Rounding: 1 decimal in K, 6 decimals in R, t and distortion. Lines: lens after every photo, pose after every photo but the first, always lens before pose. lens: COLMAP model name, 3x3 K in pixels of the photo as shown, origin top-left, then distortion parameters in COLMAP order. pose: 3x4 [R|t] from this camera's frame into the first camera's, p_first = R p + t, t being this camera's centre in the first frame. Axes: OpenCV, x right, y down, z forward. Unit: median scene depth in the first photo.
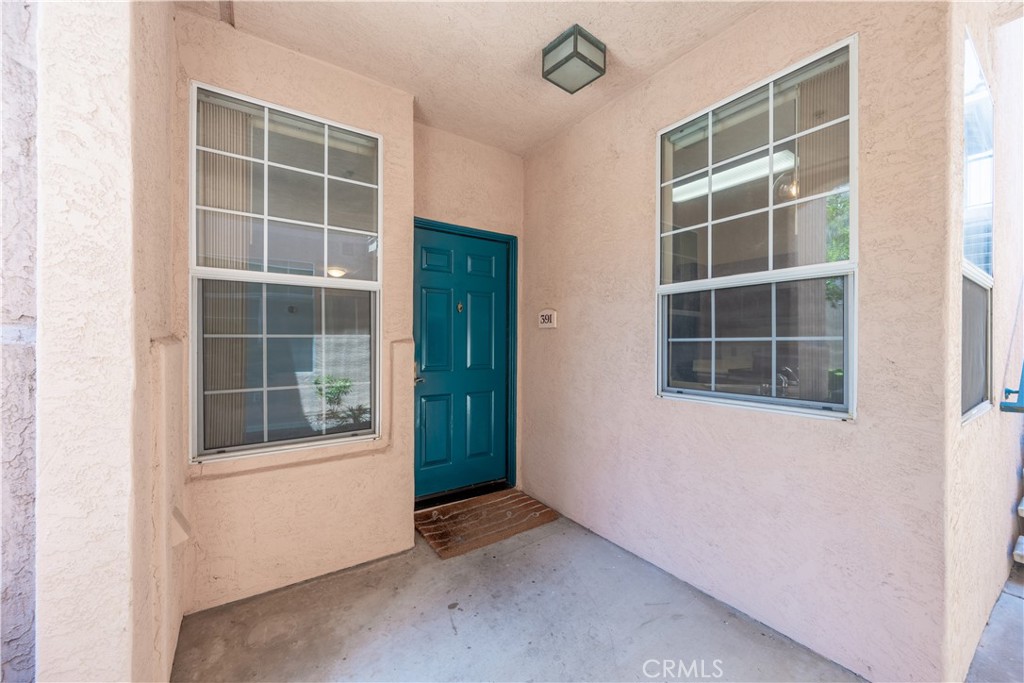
lens RADIAL K [[399.3, 0, 513.2], [0, 399.3, 342.1], [0, 0, 1]] dist [-0.001294, -0.000079]
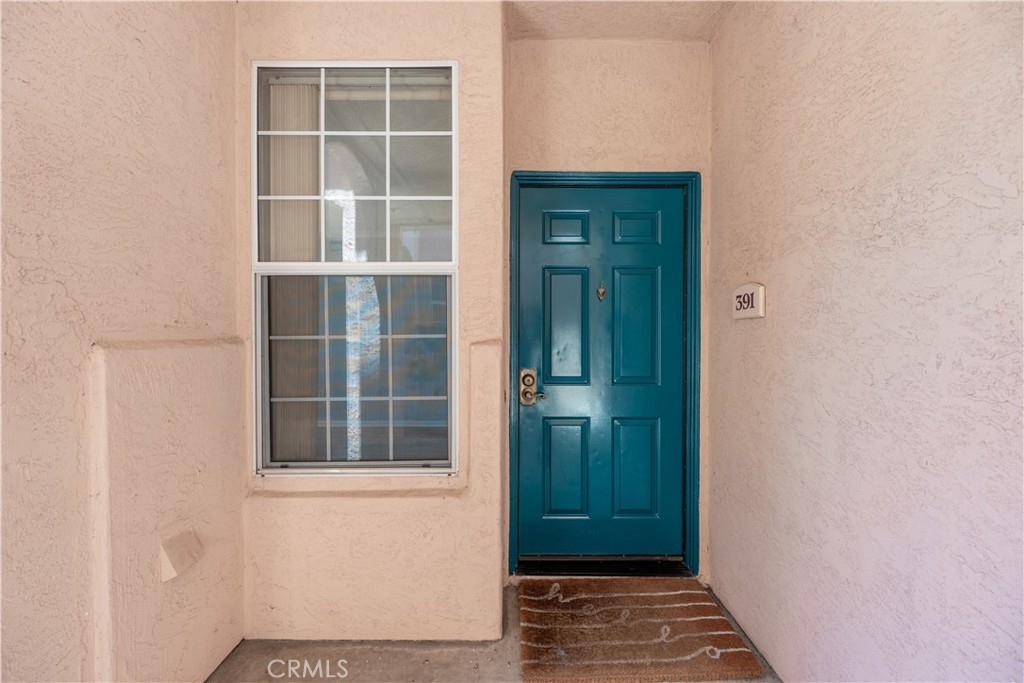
lens RADIAL K [[399.3, 0, 511.3], [0, 399.3, 342.2], [0, 0, 1]] dist [-0.001294, -0.000079]
pose [[0.823547, -0.002055, -0.567245, 0.156057], [0.003288, 0.999994, 0.001151, -0.003615], [0.567239, -0.002813, 0.823548, 0.425505]]
